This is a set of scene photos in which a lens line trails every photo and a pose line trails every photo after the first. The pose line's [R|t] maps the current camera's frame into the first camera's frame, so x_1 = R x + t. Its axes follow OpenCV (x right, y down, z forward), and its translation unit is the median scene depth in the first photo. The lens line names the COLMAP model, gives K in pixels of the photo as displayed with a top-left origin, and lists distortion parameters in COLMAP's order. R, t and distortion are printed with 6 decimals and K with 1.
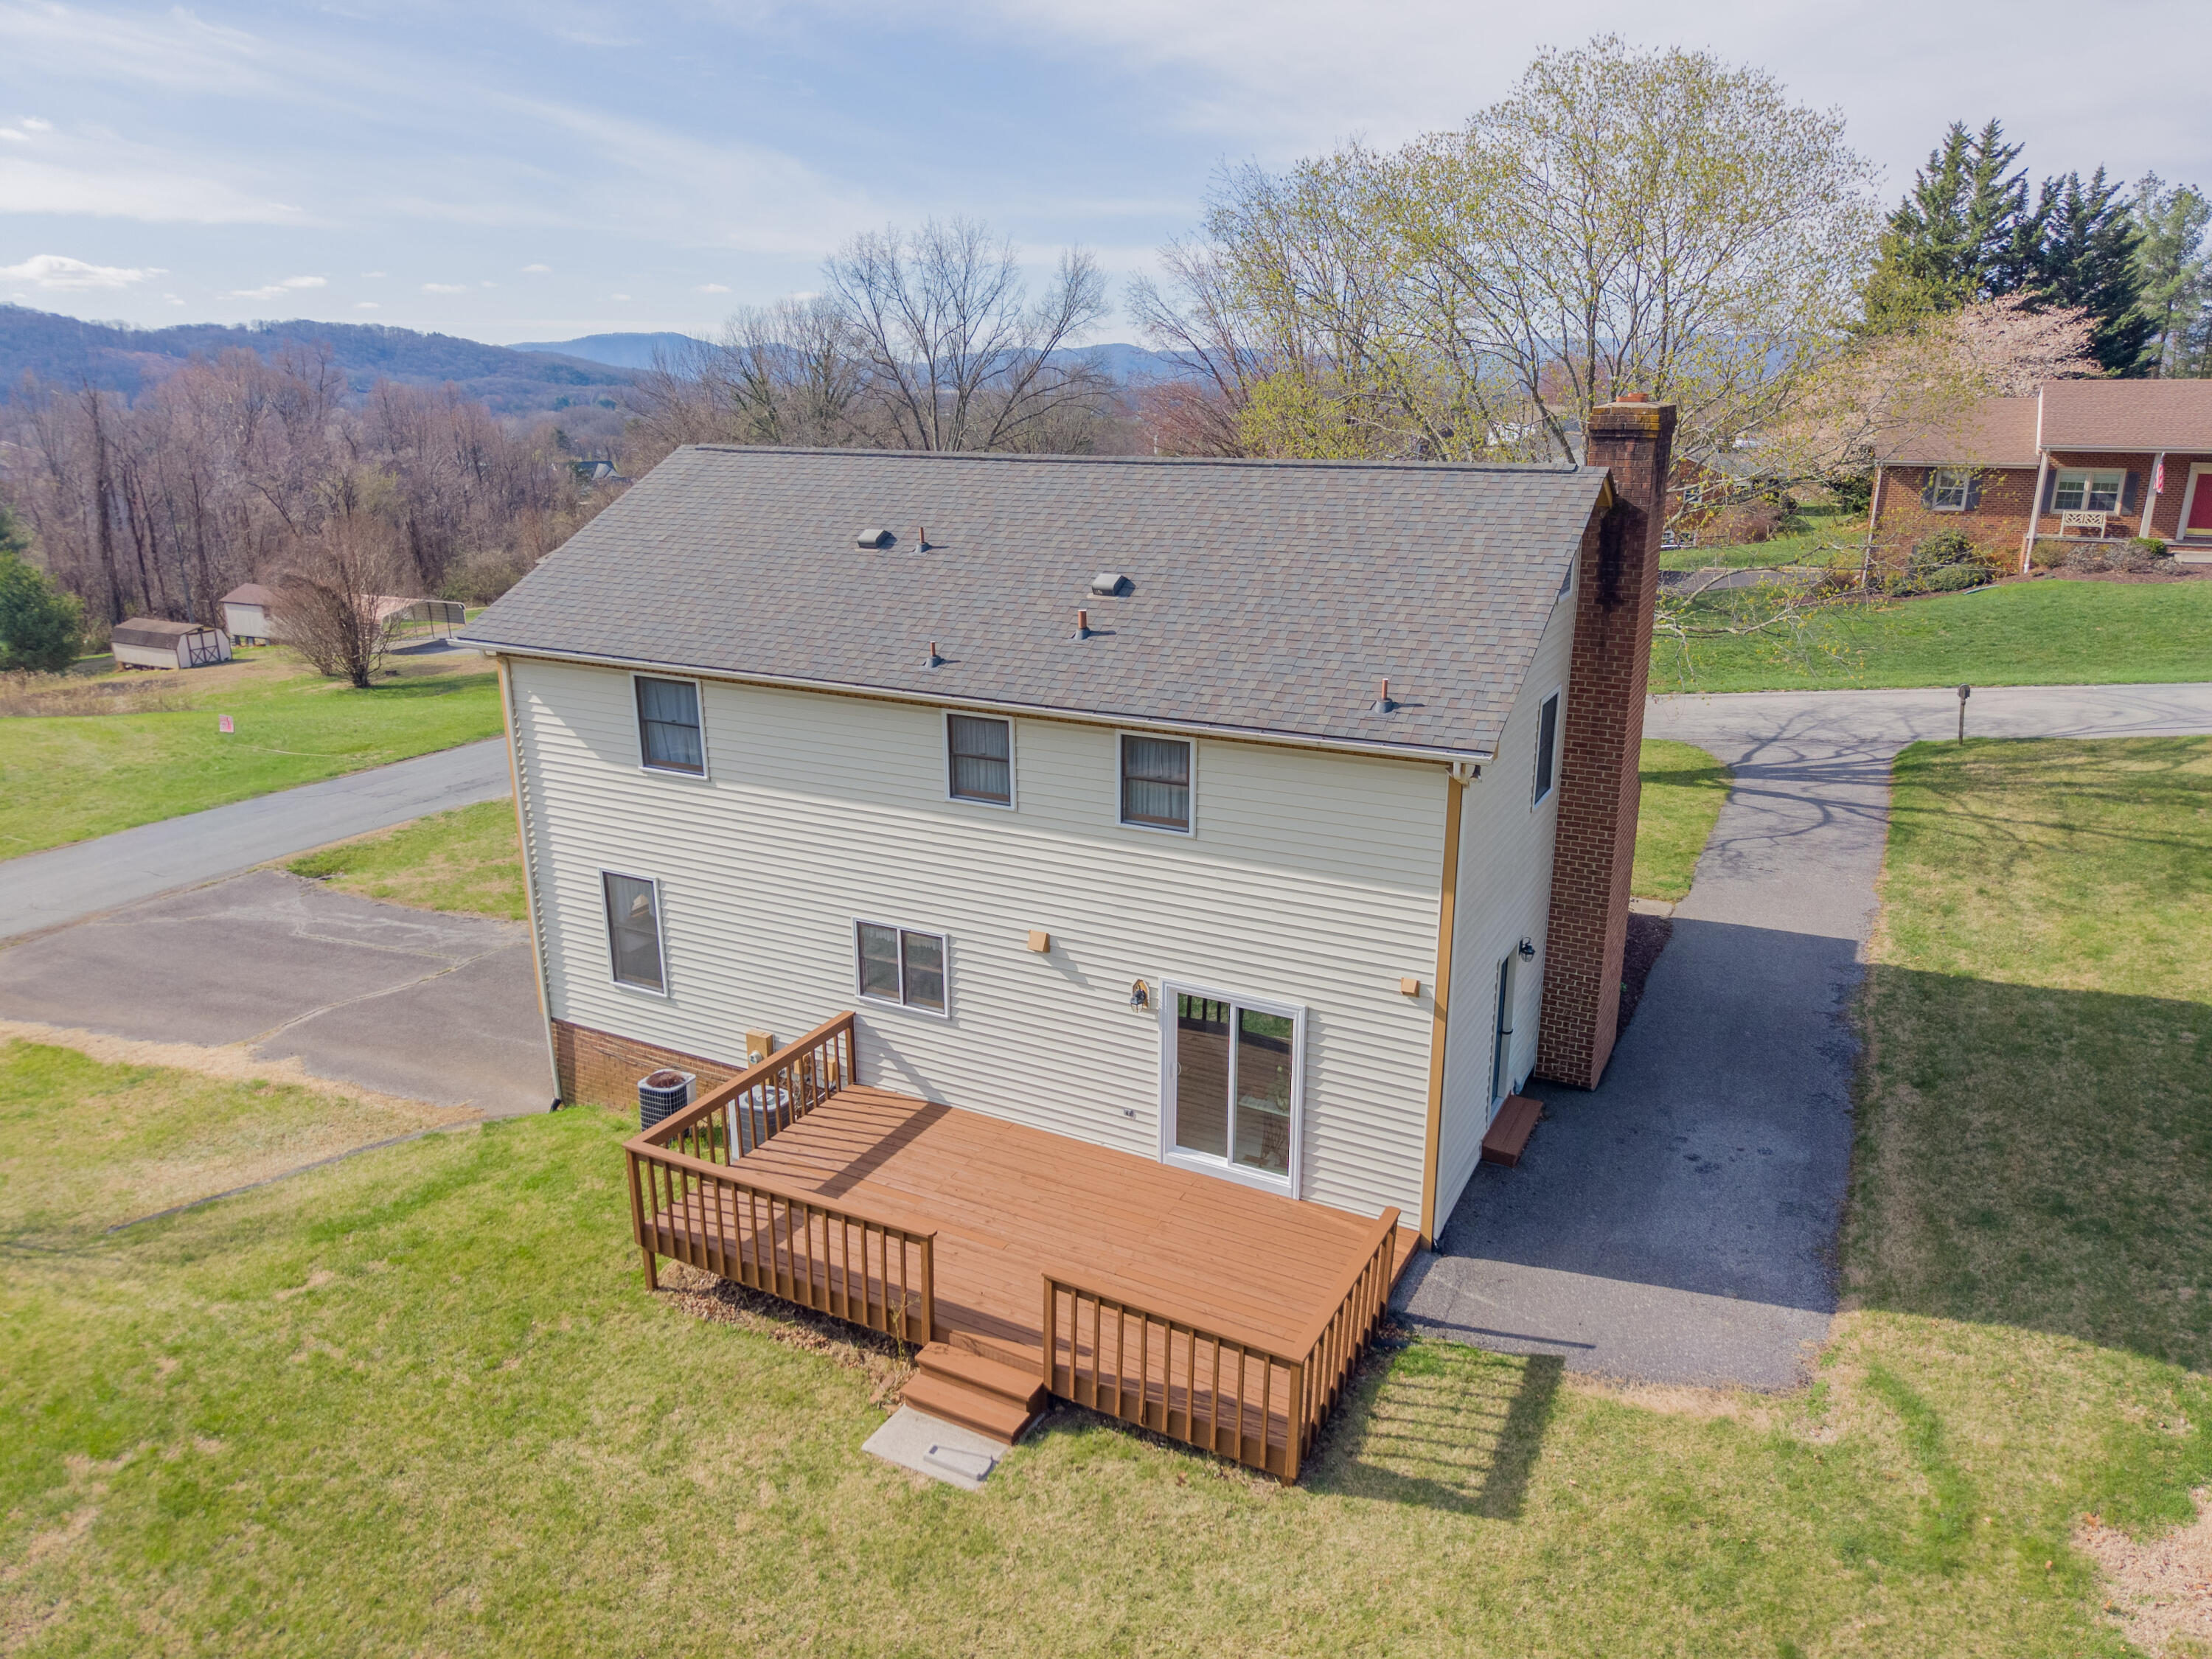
lens RADIAL K [[1479.4, 0, 1103.0], [0, 1479.4, 830.0], [0, 0, 1]] dist [0.029908, -0.028423]
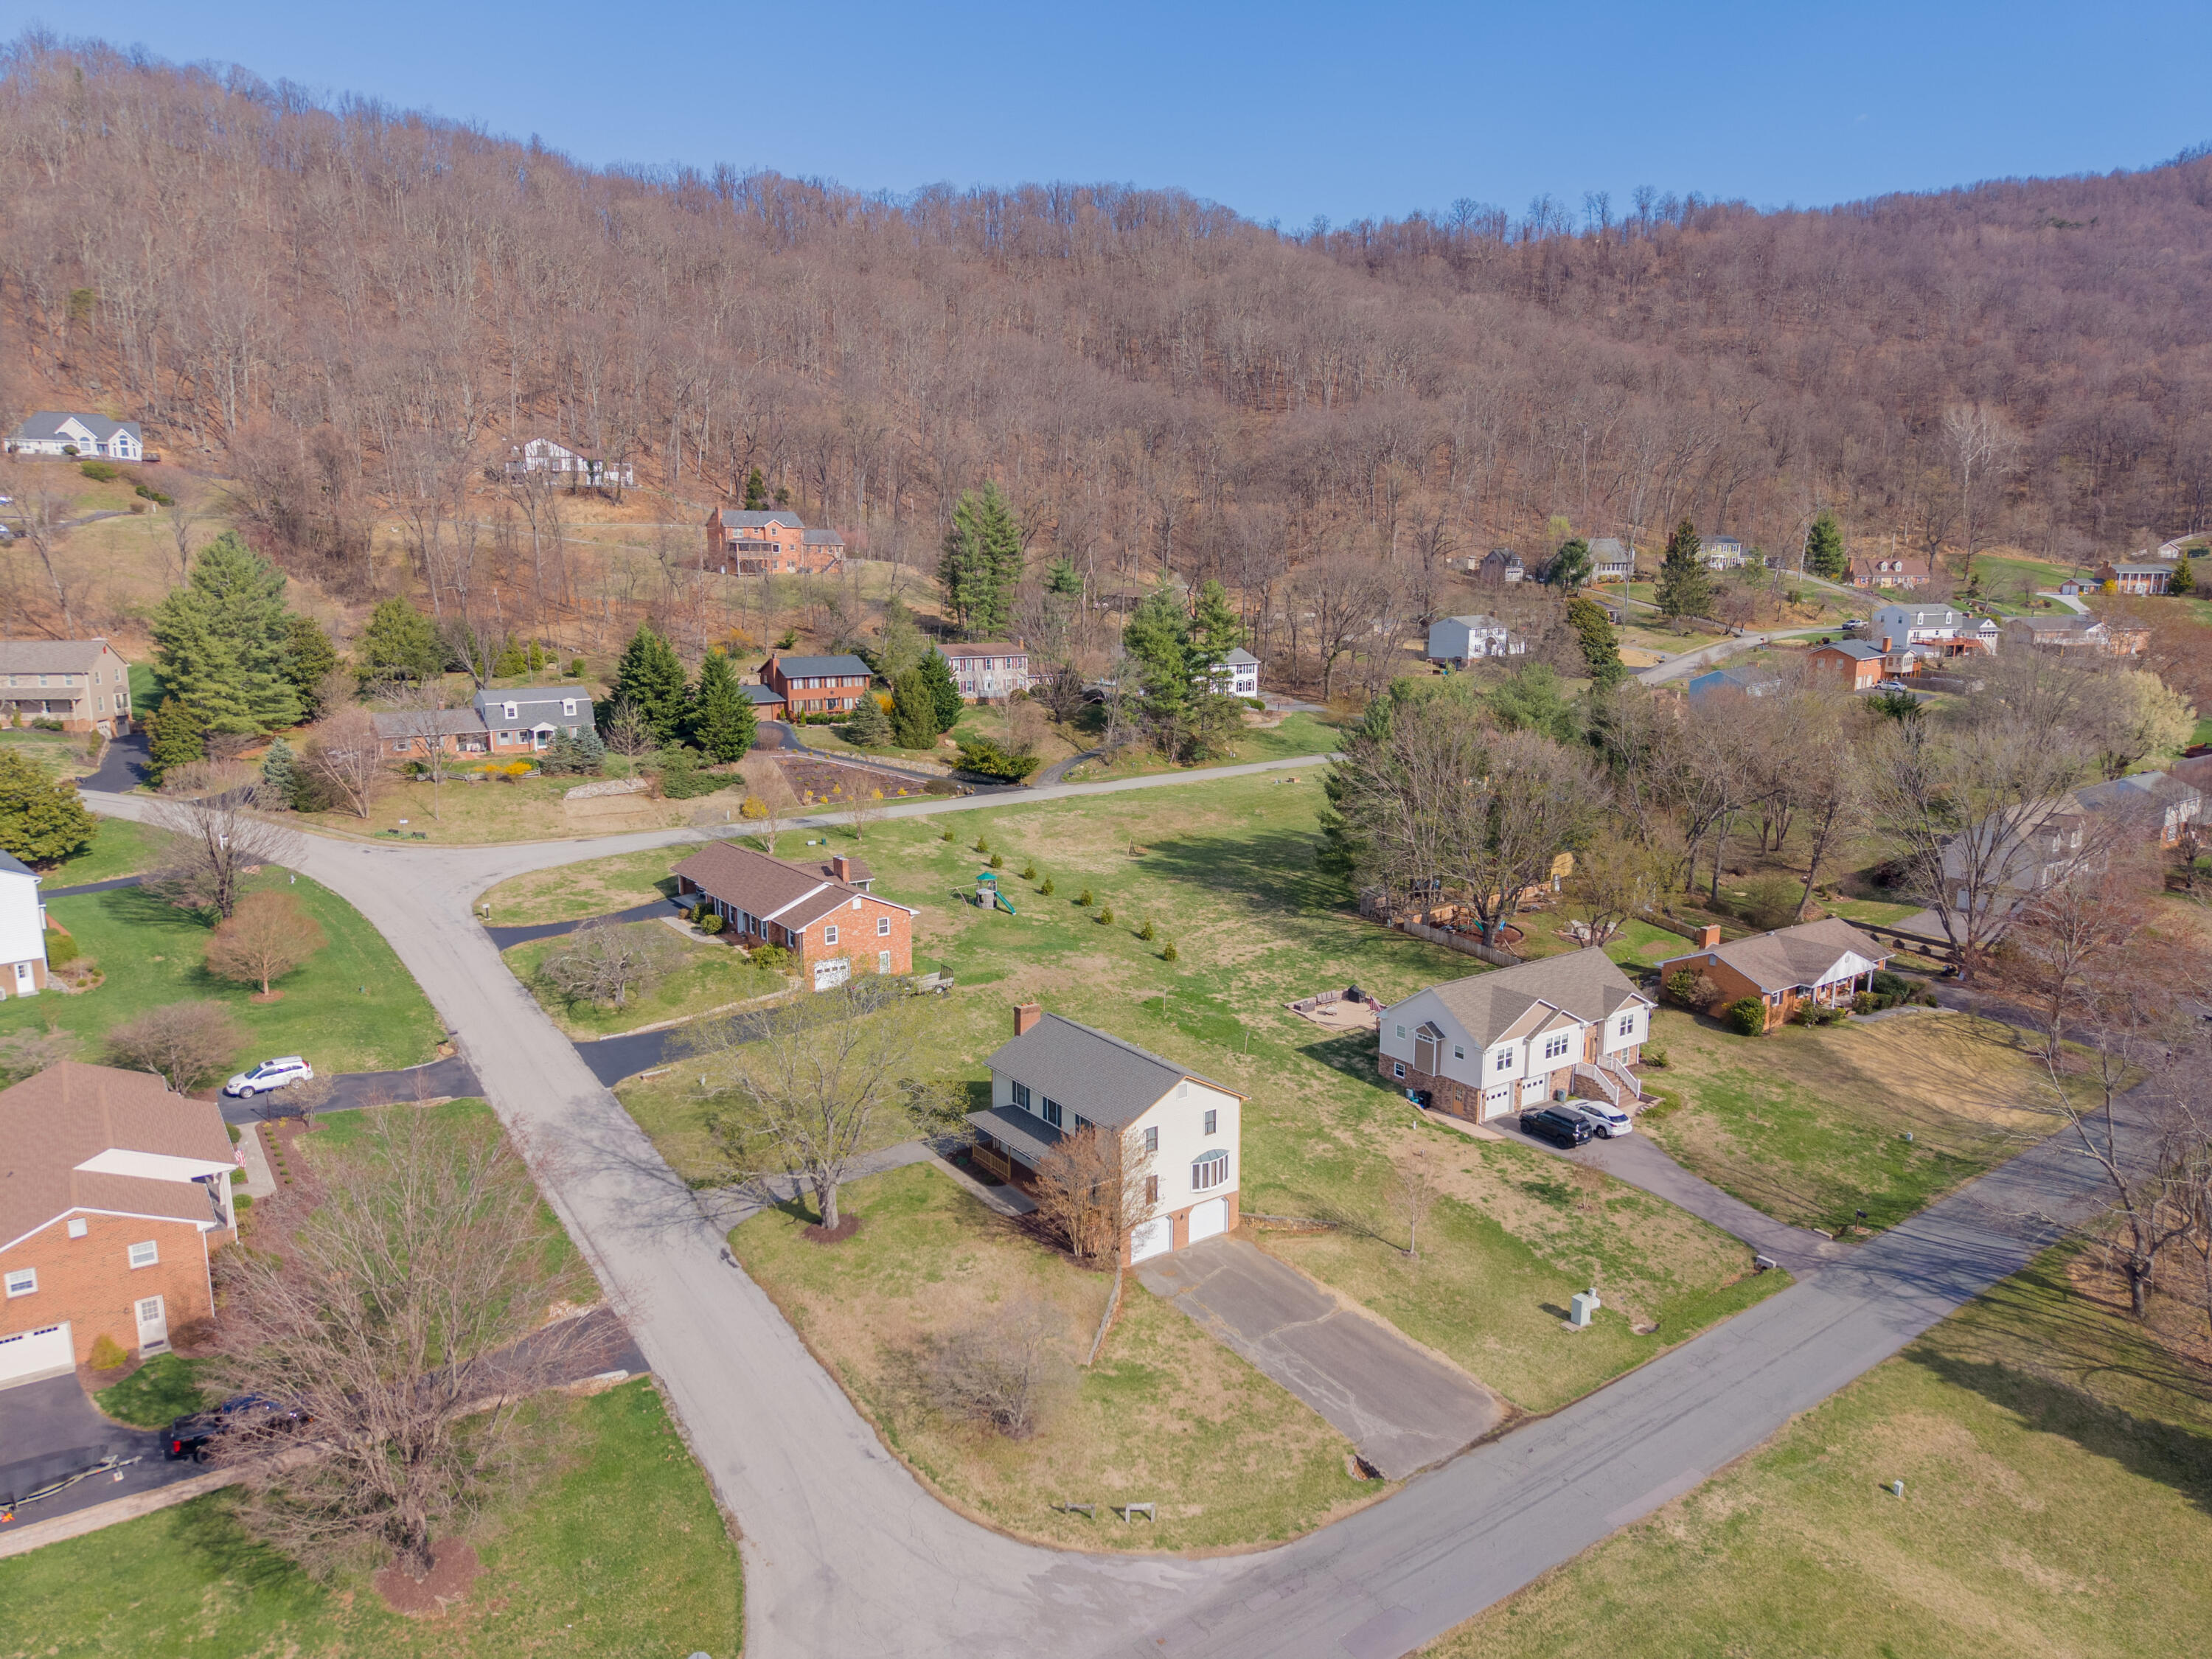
lens RADIAL K [[1479.4, 0, 1101.8], [0, 1479.4, 834.6], [0, 0, 1]] dist [0.029908, -0.028423]
pose [[-0.897384, -0.079730, 0.433986, -1.997480], [0.131559, 0.890462, 0.435626, -2.940920], [-0.421181, 0.448018, -0.788598, 4.556893]]
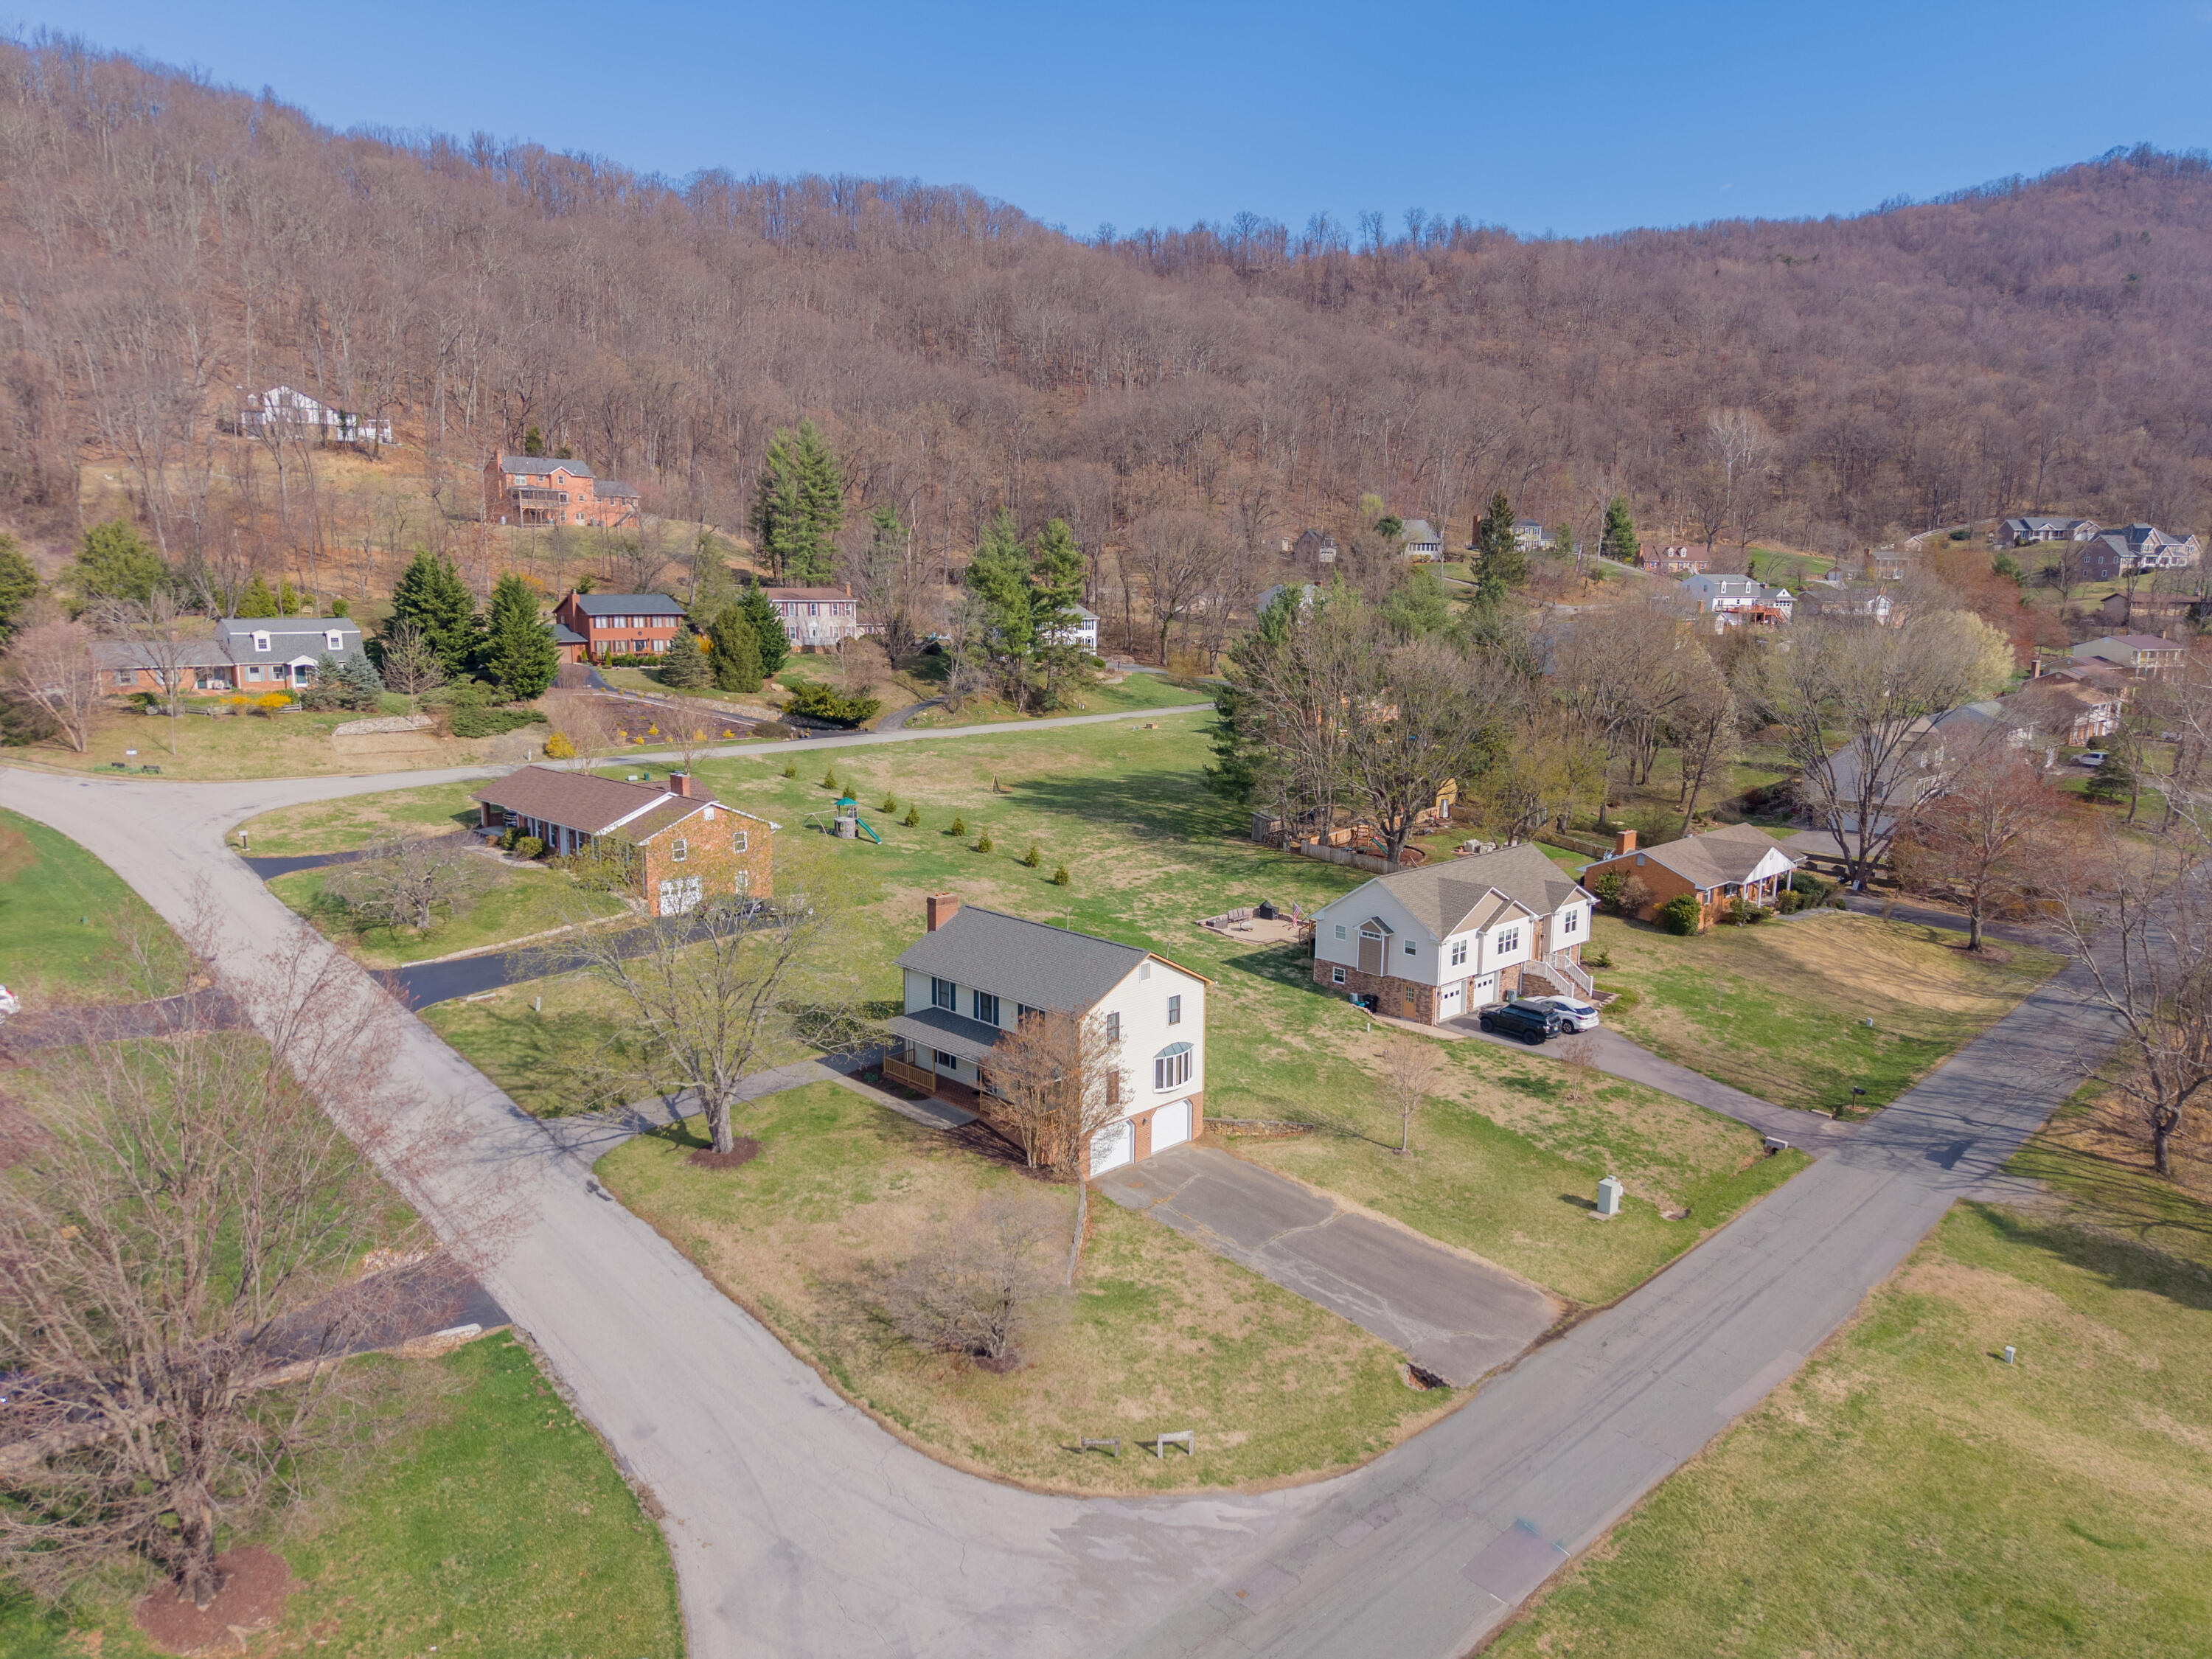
lens RADIAL K [[1479.4, 0, 1101.8], [0, 1479.4, 835.7], [0, 0, 1]] dist [0.029908, -0.028423]
pose [[-0.952344, -0.055882, 0.299864, -1.349803], [0.085186, 0.895234, 0.437378, -2.253042], [-0.292890, 0.442078, -0.847810, 4.371899]]
